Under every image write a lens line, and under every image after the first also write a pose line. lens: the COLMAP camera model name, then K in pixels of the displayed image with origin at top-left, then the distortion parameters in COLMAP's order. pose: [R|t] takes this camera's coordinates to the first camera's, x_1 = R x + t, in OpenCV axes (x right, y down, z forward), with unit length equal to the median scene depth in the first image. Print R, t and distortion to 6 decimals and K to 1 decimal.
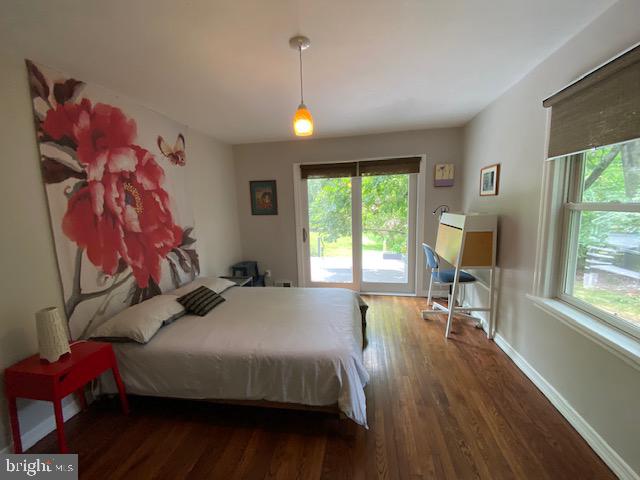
lens RADIAL K [[260.3, 0, 320.8], [0, 260.3, 239.9], [0, 0, 1]] dist [0.003892, -0.012178]
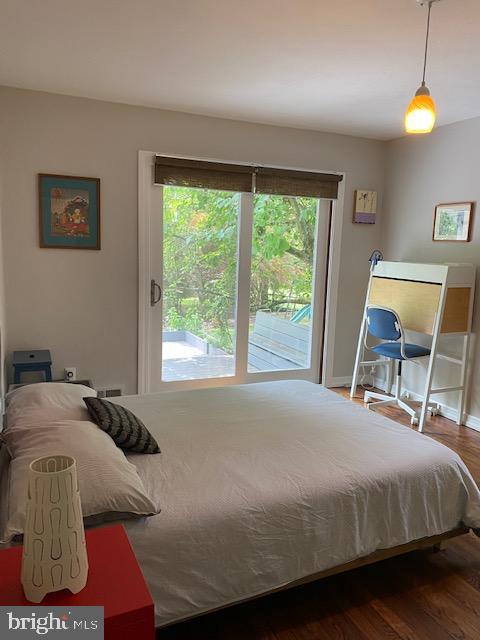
lens RADIAL K [[491.0, 0, 240.6], [0, 491.0, 318.6], [0, 0, 1]] dist [0.046794, -0.055316]
pose [[0.832126, -0.019534, 0.554242, -0.531992], [0.009860, 0.999743, 0.020432, 0.016969], [-0.554498, -0.011538, 0.832105, 0.096577]]
